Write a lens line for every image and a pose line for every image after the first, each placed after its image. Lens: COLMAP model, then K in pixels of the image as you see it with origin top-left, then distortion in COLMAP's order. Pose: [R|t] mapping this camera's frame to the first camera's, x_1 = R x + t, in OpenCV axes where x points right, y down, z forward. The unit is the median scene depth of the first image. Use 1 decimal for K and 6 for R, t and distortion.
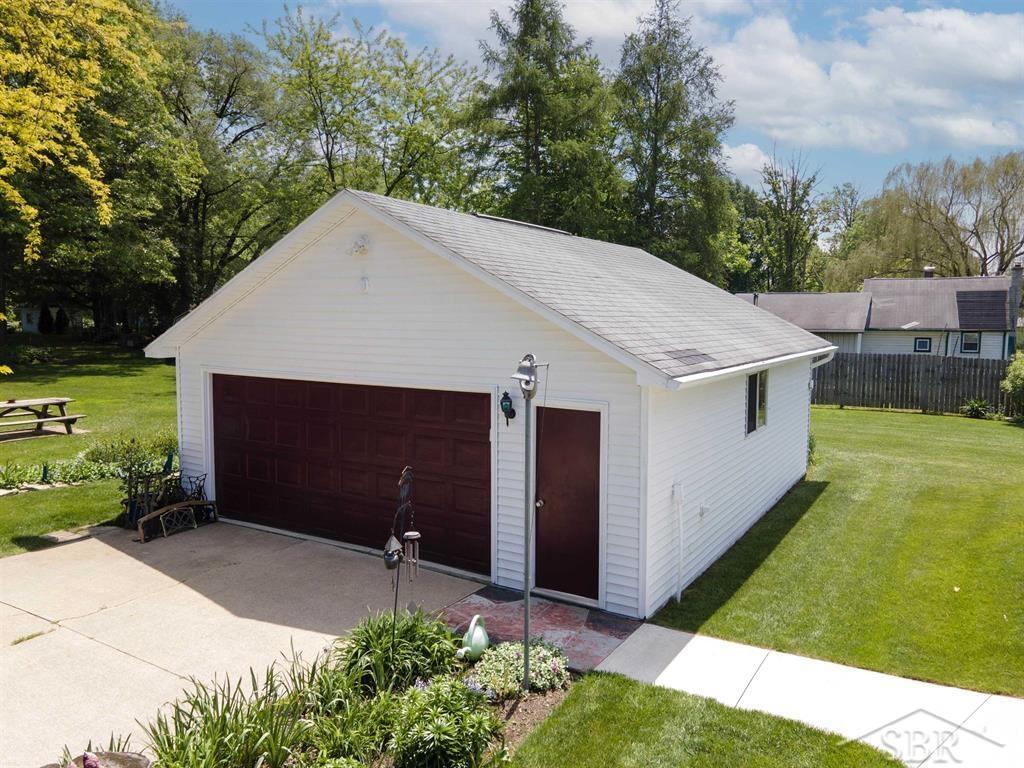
lens RADIAL K [[753.6, 0, 512.0], [0, 753.6, 384.0], [0, 0, 1]] dist [0.004859, 0.070151]
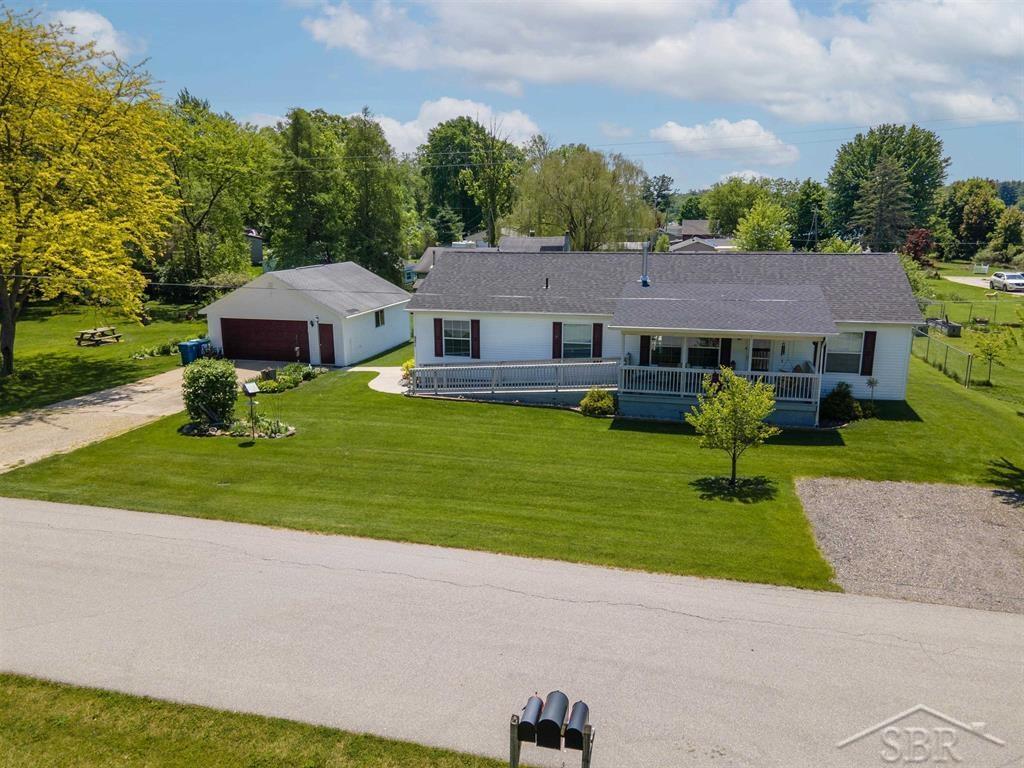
lens RADIAL K [[753.6, 0, 512.0], [0, 753.6, 384.0], [0, 0, 1]] dist [0.004859, 0.070151]
pose [[0.954918, -0.075265, 0.287170, -0.137964], [0.037986, 0.990354, 0.133251, -0.123982], [-0.294429, -0.116335, 0.948566, -2.697464]]
